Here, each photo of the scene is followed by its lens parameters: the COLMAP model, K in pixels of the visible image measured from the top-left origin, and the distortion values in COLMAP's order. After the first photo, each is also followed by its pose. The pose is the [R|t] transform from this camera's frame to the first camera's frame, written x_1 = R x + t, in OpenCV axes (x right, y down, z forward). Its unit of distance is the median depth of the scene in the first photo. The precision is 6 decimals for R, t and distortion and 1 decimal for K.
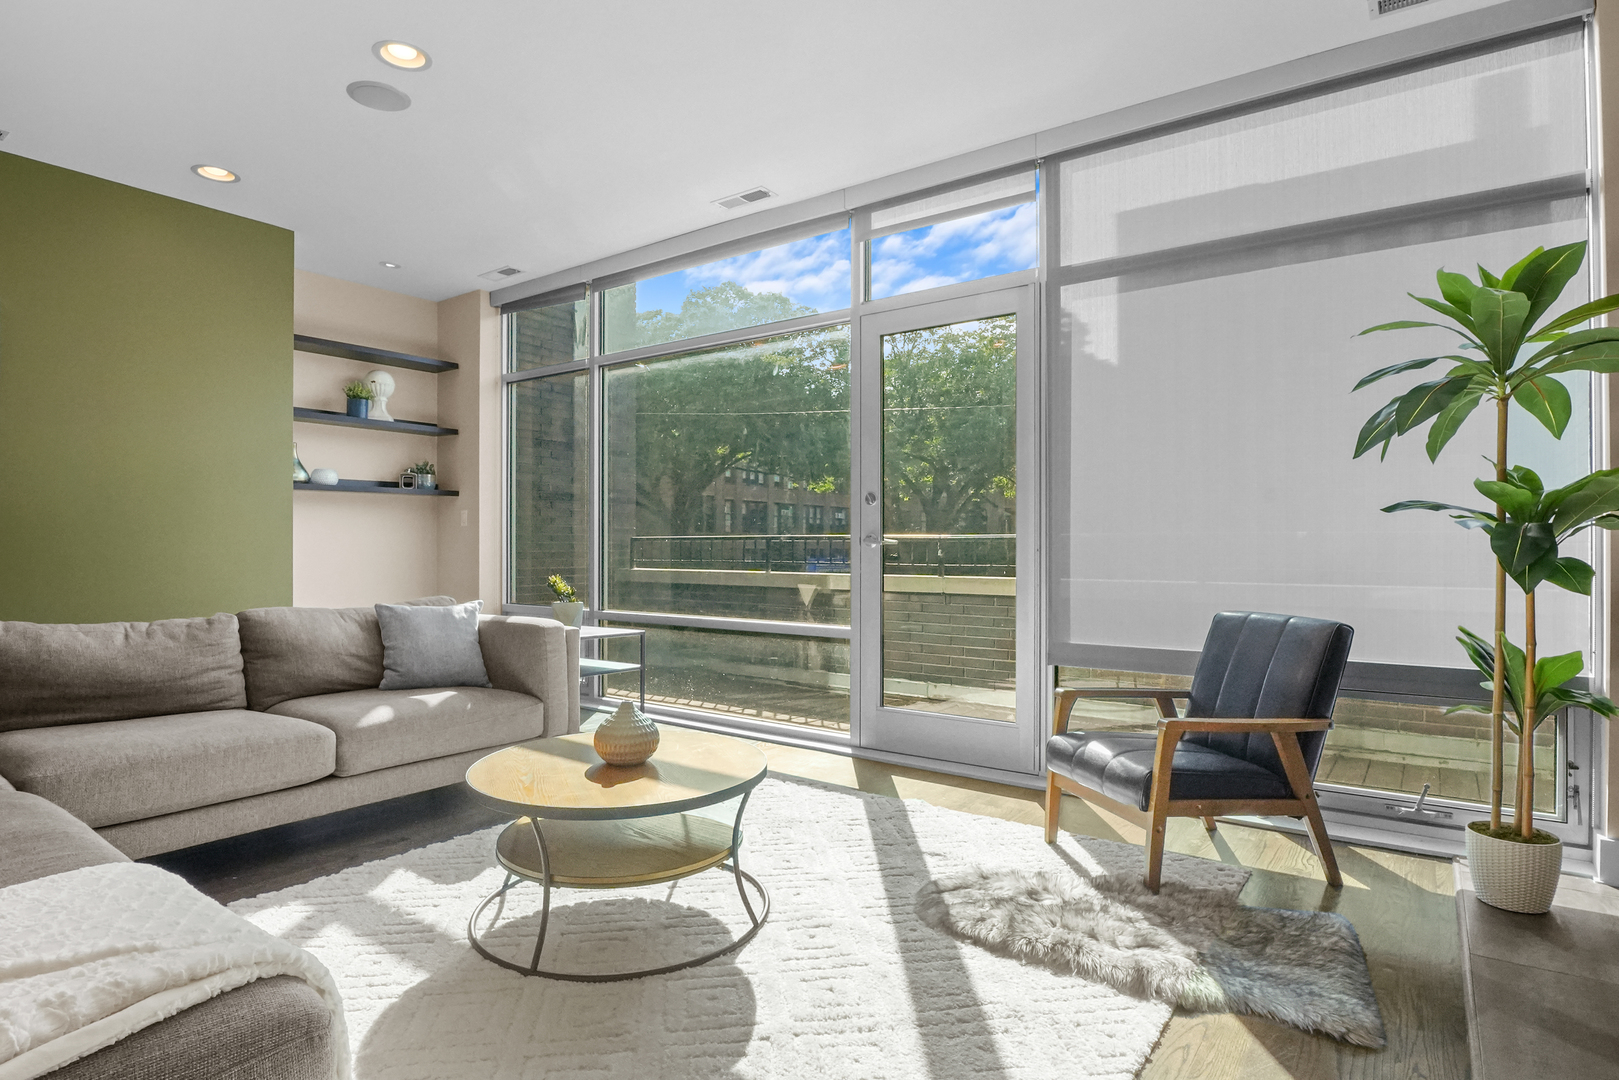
lens RADIAL K [[848.0, 0, 792.5], [0, 848.0, 547.6], [0, 0, 1]] dist [-0.029304, 0.004574]
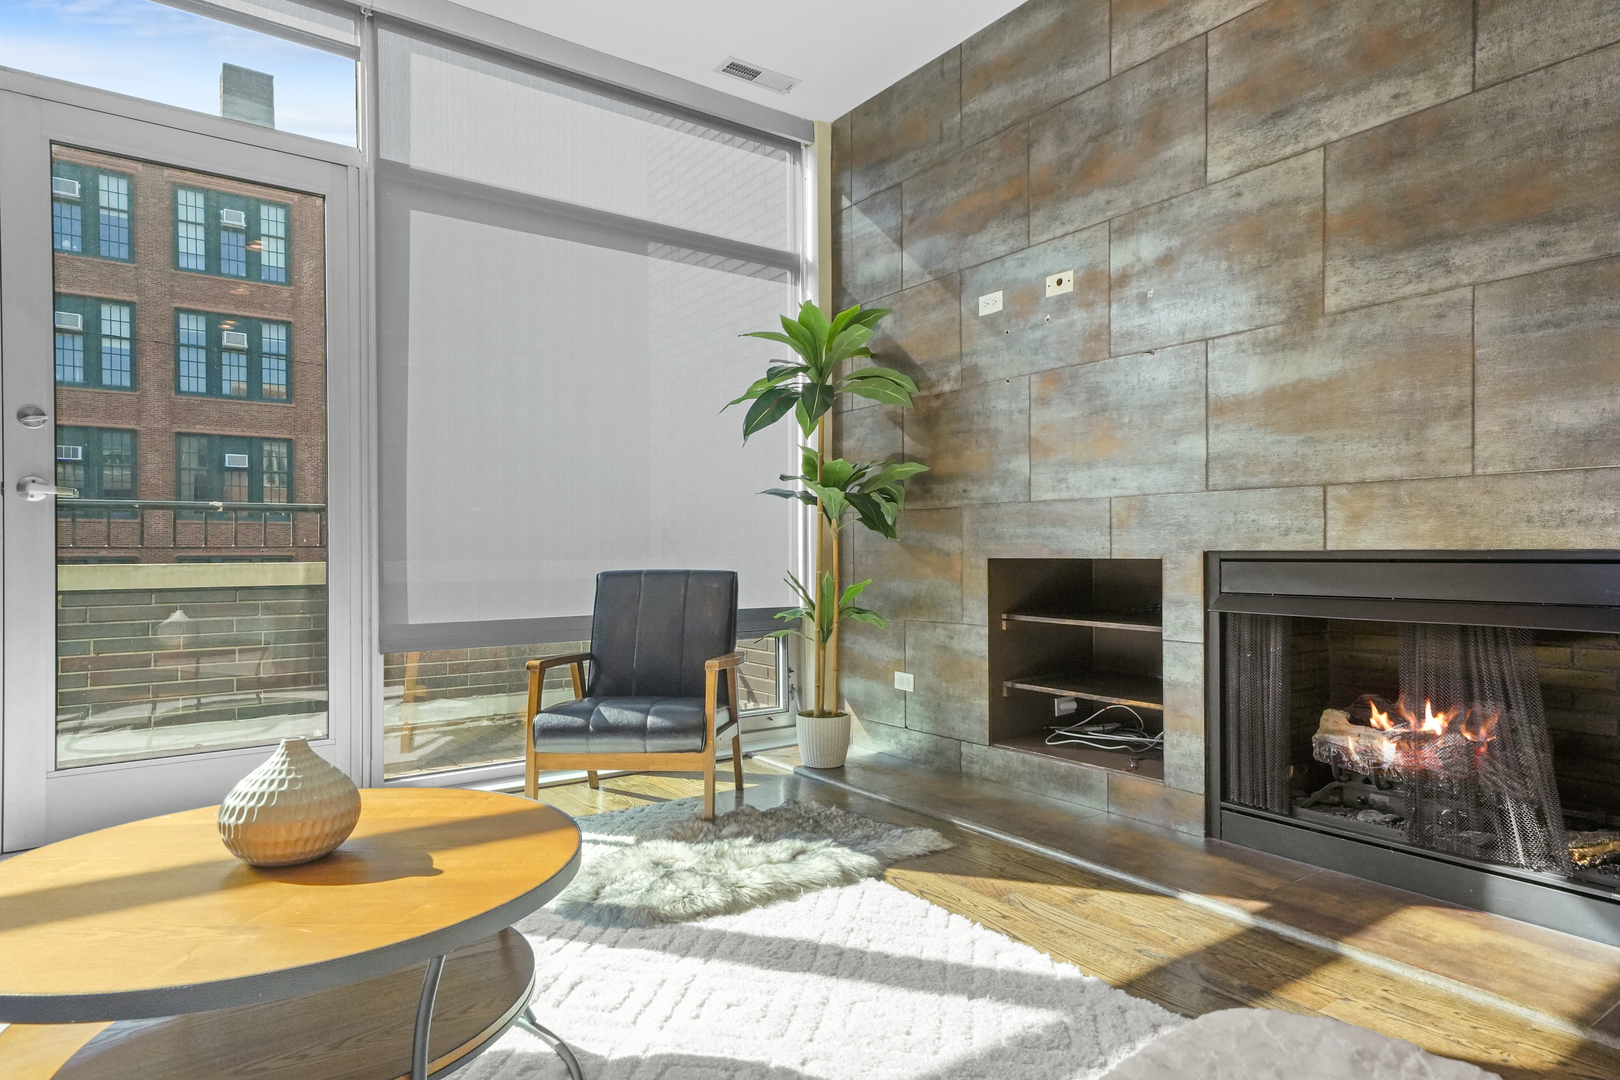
lens RADIAL K [[950.0, 0, 823.9], [0, 950.0, 553.3], [0, 0, 1]] dist [0.018873, -0.002830]
pose [[0.304699, -0.004306, 0.952439, -0.454843], [0.007811, 0.999967, 0.002022, 0.048104], [-0.952417, 0.006823, 0.304723, 0.354995]]
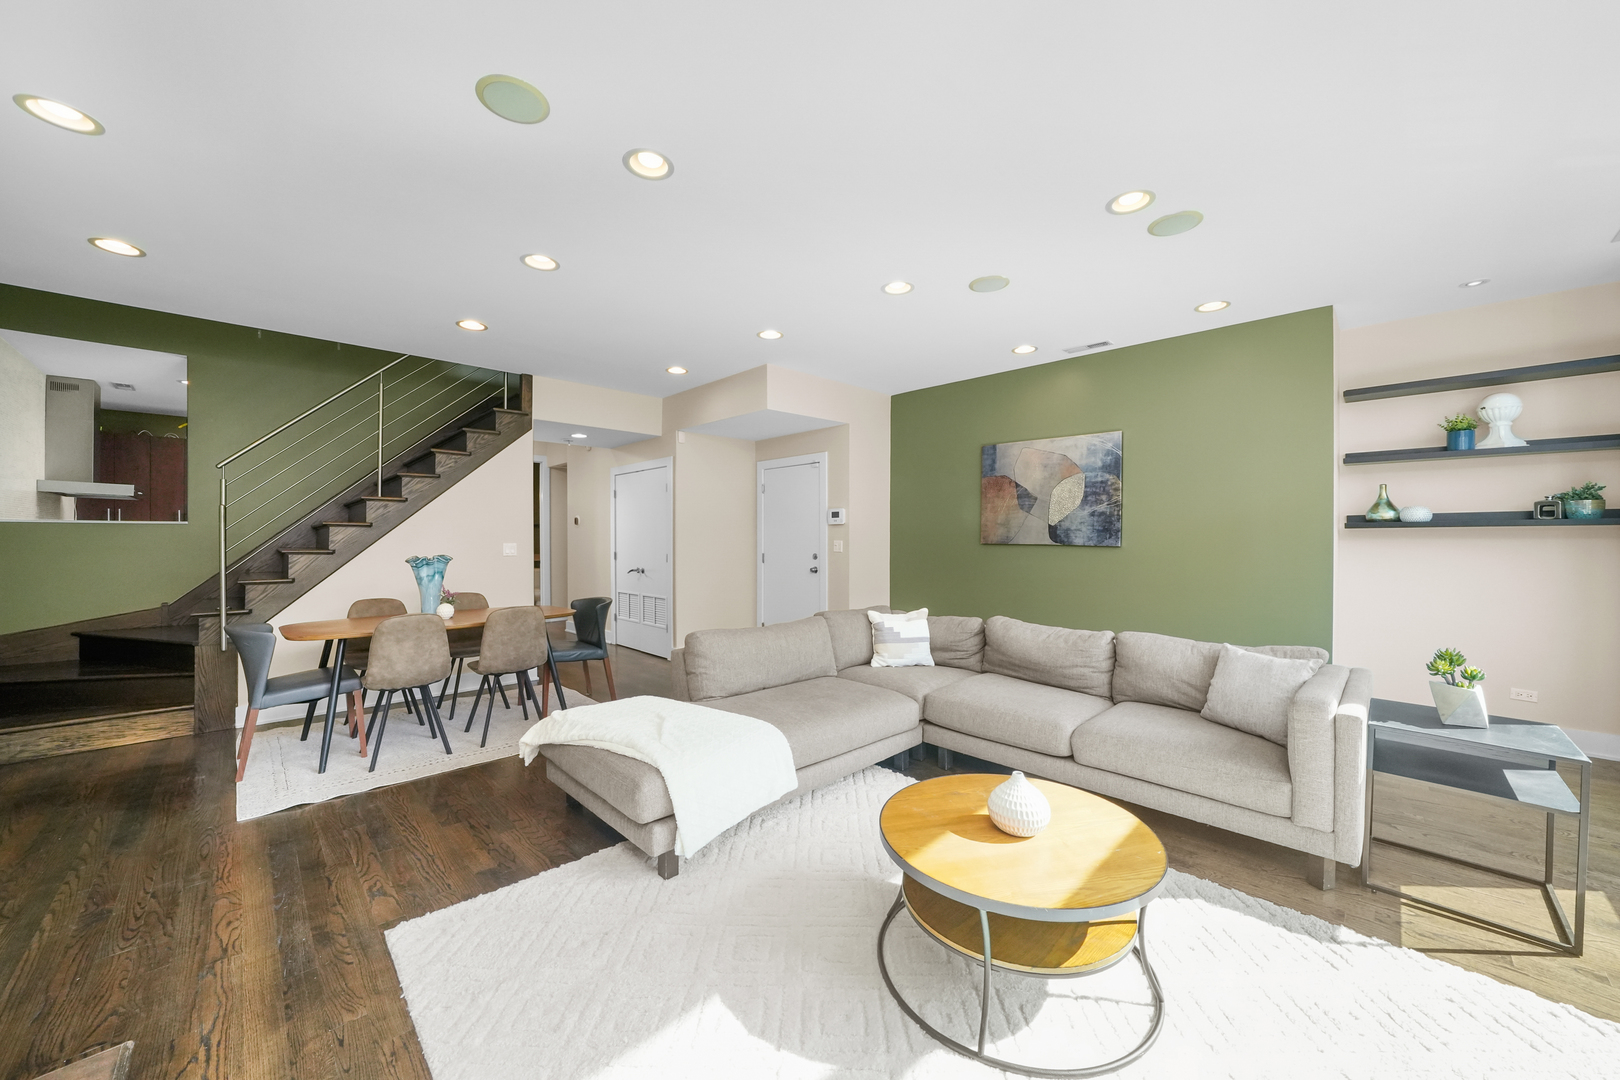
lens RADIAL K [[575.0, 0, 823.8], [0, 575.0, 544.1], [0, 0, 1]] dist [-0.021544, 0.001422]
pose [[-0.150917, 0.009518, -0.988501, 0.377354], [-0.004402, 0.999937, 0.010300, -0.079482], [0.988537, 0.005906, -0.150865, 0.604304]]
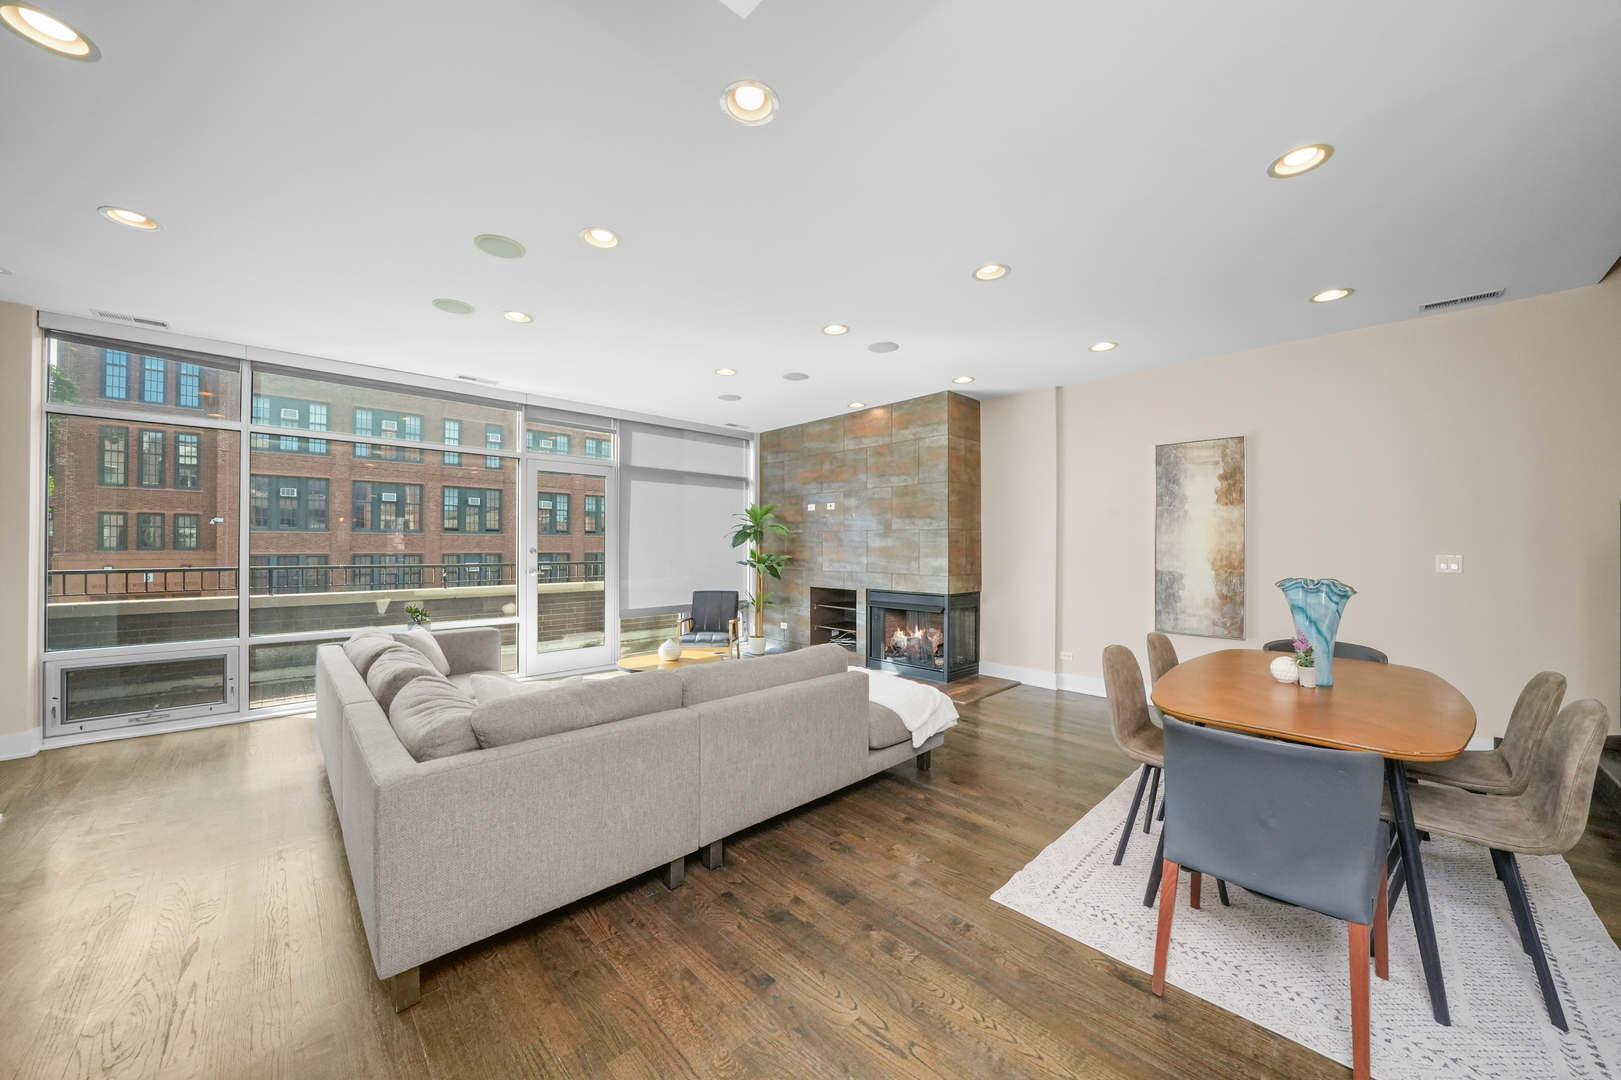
lens RADIAL K [[575.3, 0, 807.1], [0, 575.3, 542.2], [0, 0, 1]] dist [-0.021544, 0.001422]
pose [[0.184701, 0.005453, 0.982780, -1.384588], [0.002713, 0.999978, -0.006059, -0.085383], [-0.982791, 0.003786, 0.184682, 0.140828]]
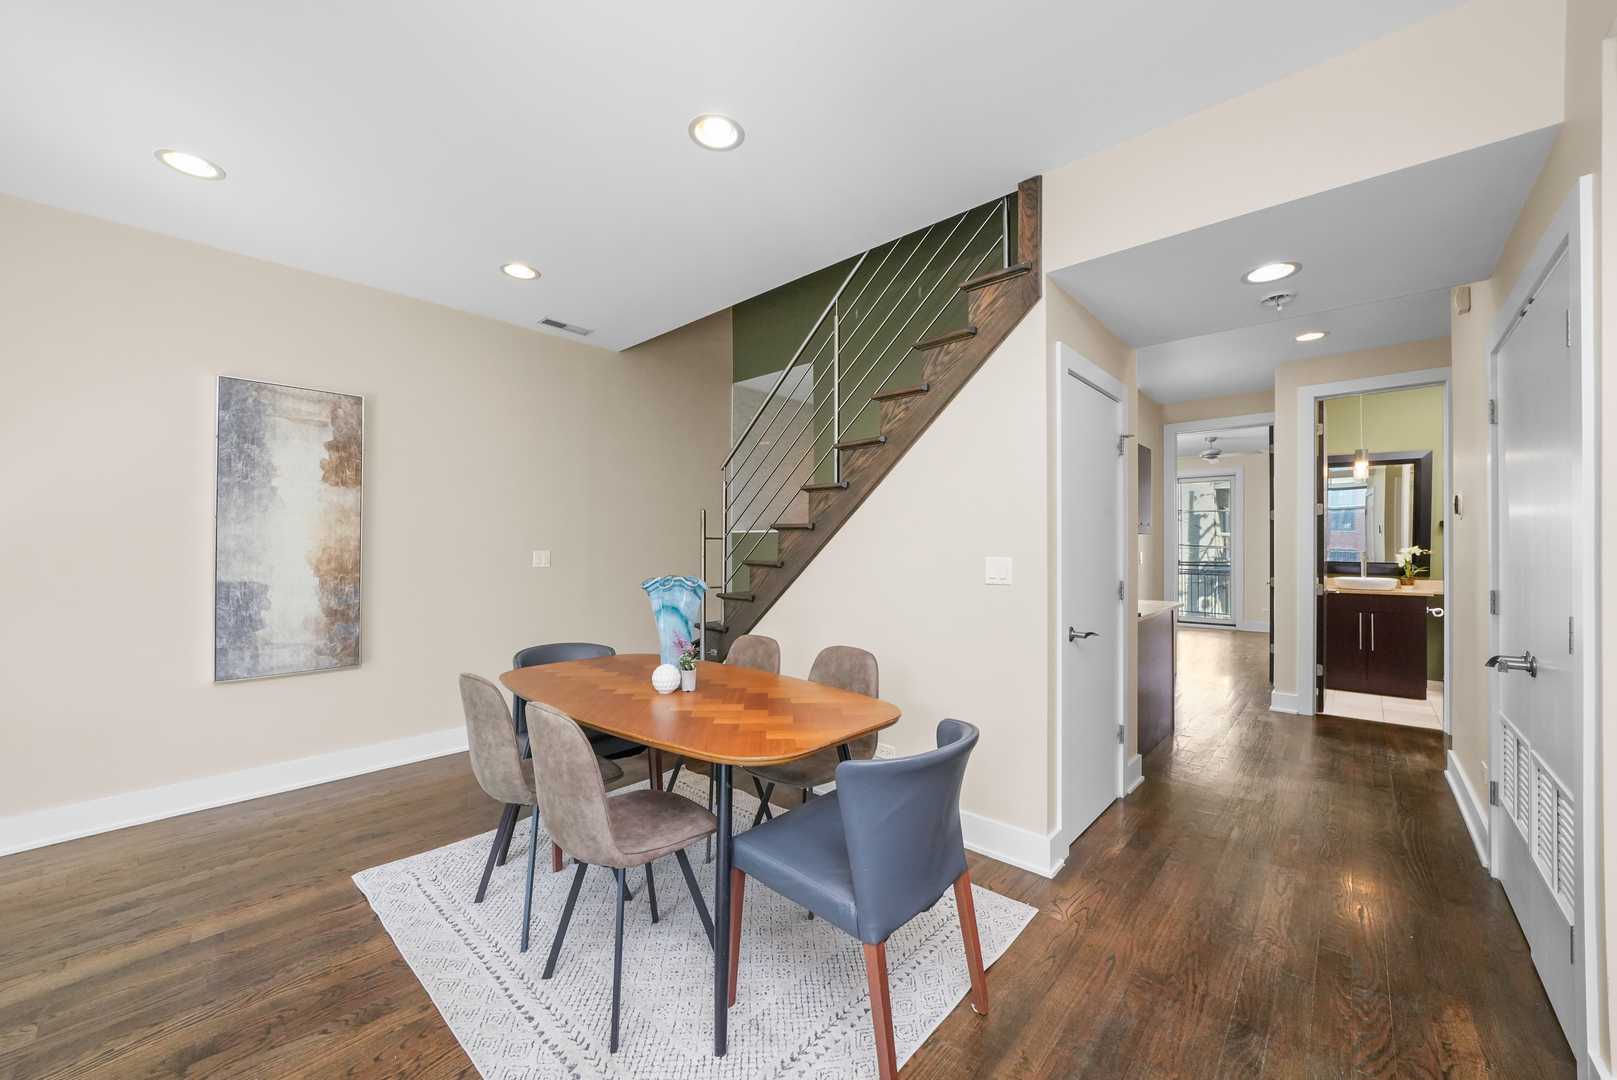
lens RADIAL K [[616.2, 0, 811.2], [0, 616.2, 540.6], [0, 0, 1]] dist [-0.016368, 0.002711]
pose [[-0.991703, -0.000778, 0.128547, -0.853040], [-0.000907, 0.999999, -0.000947, -0.084170], [-0.128546, -0.001055, -0.991703, 0.336990]]
